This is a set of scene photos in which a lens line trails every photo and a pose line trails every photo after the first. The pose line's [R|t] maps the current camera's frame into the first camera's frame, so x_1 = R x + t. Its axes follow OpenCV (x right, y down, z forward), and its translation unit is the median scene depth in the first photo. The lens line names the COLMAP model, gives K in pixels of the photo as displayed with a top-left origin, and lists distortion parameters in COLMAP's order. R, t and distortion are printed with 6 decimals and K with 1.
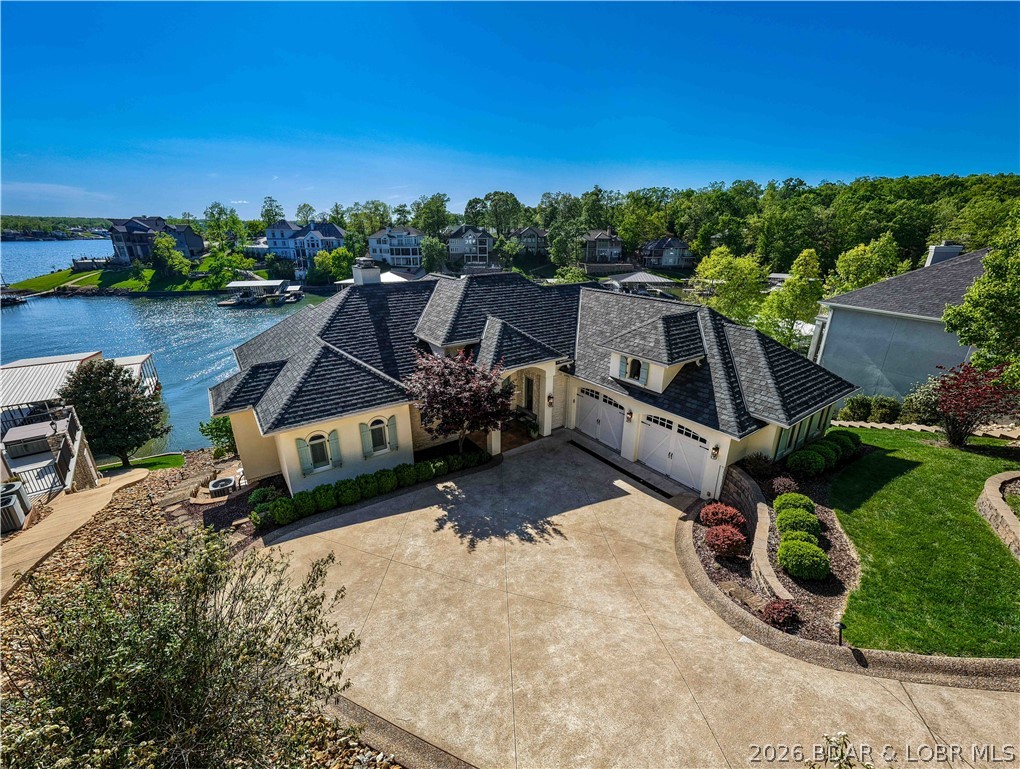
lens RADIAL K [[429.8, 0, 510.0], [0, 429.8, 384.5], [0, 0, 1]] dist [0.028750, -0.011690]
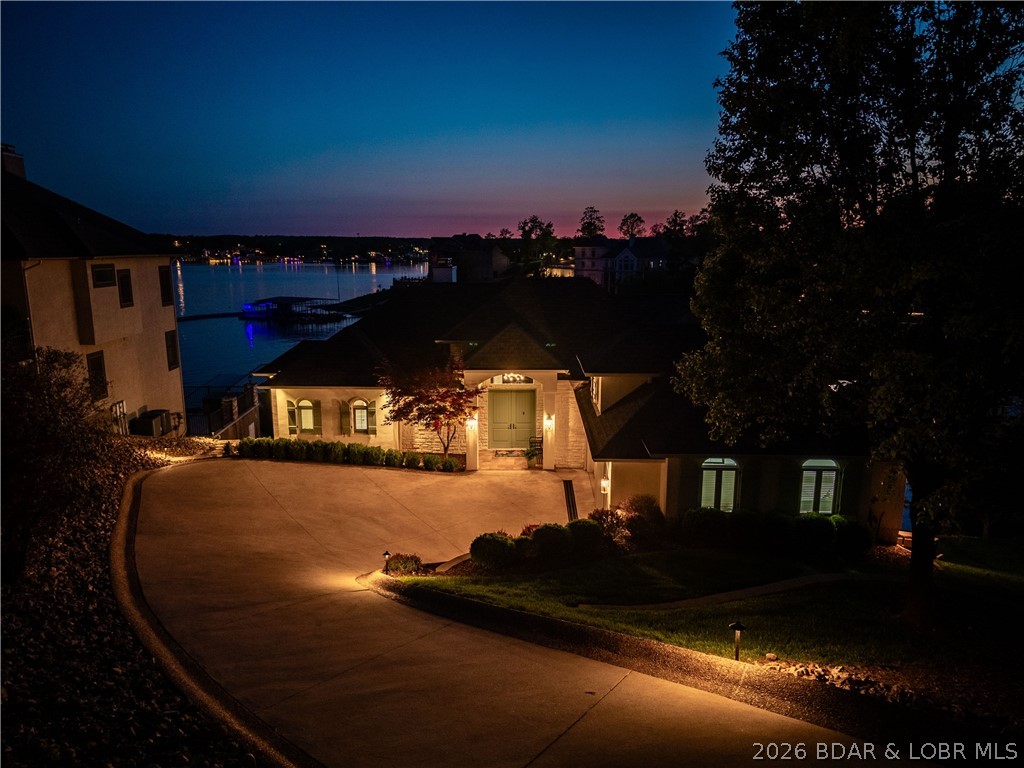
lens RADIAL K [[694.7, 0, 512.0], [0, 694.7, 384.0], [0, 0, 1]] dist [0.078205, -0.082605]
pose [[0.800370, 0.115562, -0.588263, 0.790859], [-0.204911, 0.974881, -0.087284, 0.094090], [0.563400, 0.190401, 0.803945, -0.113300]]
